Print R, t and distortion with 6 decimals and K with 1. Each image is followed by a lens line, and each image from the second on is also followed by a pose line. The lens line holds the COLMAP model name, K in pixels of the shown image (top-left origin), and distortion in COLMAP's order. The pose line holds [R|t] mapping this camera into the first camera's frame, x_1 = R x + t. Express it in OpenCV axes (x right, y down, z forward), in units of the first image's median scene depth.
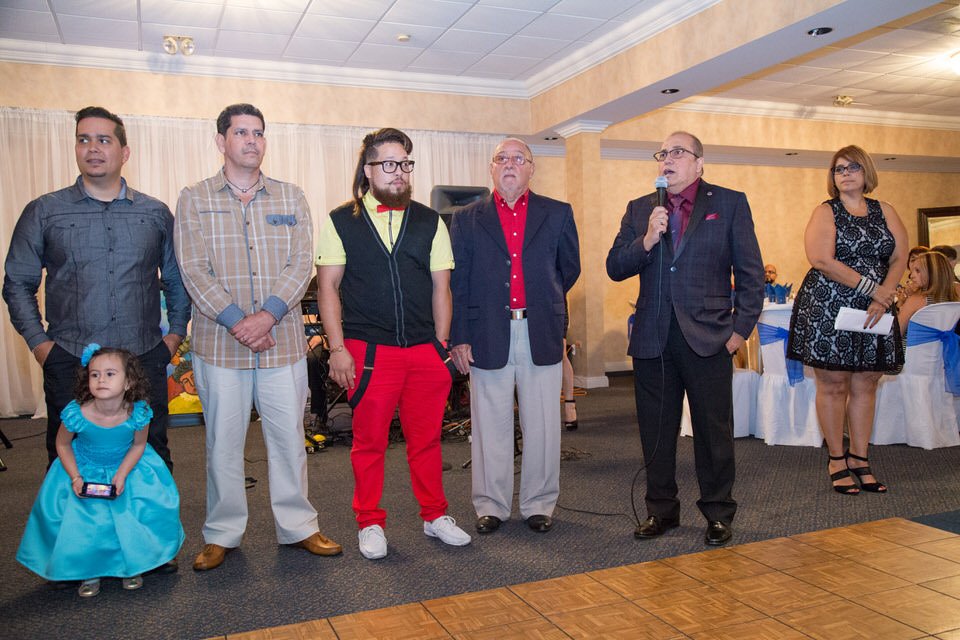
lens RADIAL K [[858.5, 0, 504.1], [0, 858.5, 313.9], [0, 0, 1]] dist [-0.033626, 0.035803]
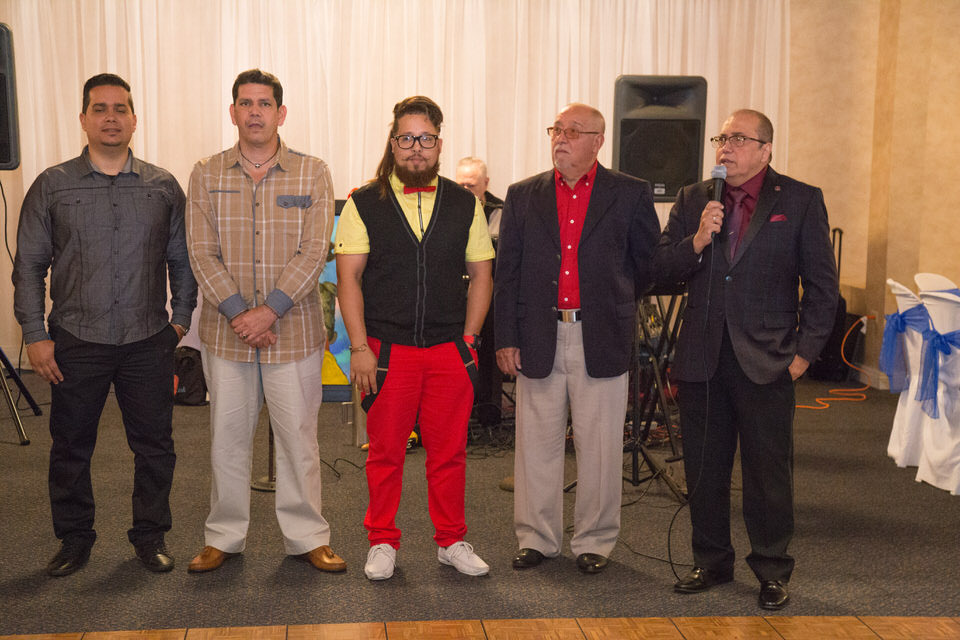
lens RADIAL K [[1636.7, 0, 488.1], [0, 1636.7, 322.1], [0, 0, 1]] dist [0.300275, 0.000000]
pose [[0.956630, 0.067030, -0.283490, 0.431672], [-0.044218, 0.995303, 0.086123, -0.138541], [0.287931, -0.069853, 0.955100, -0.604992]]
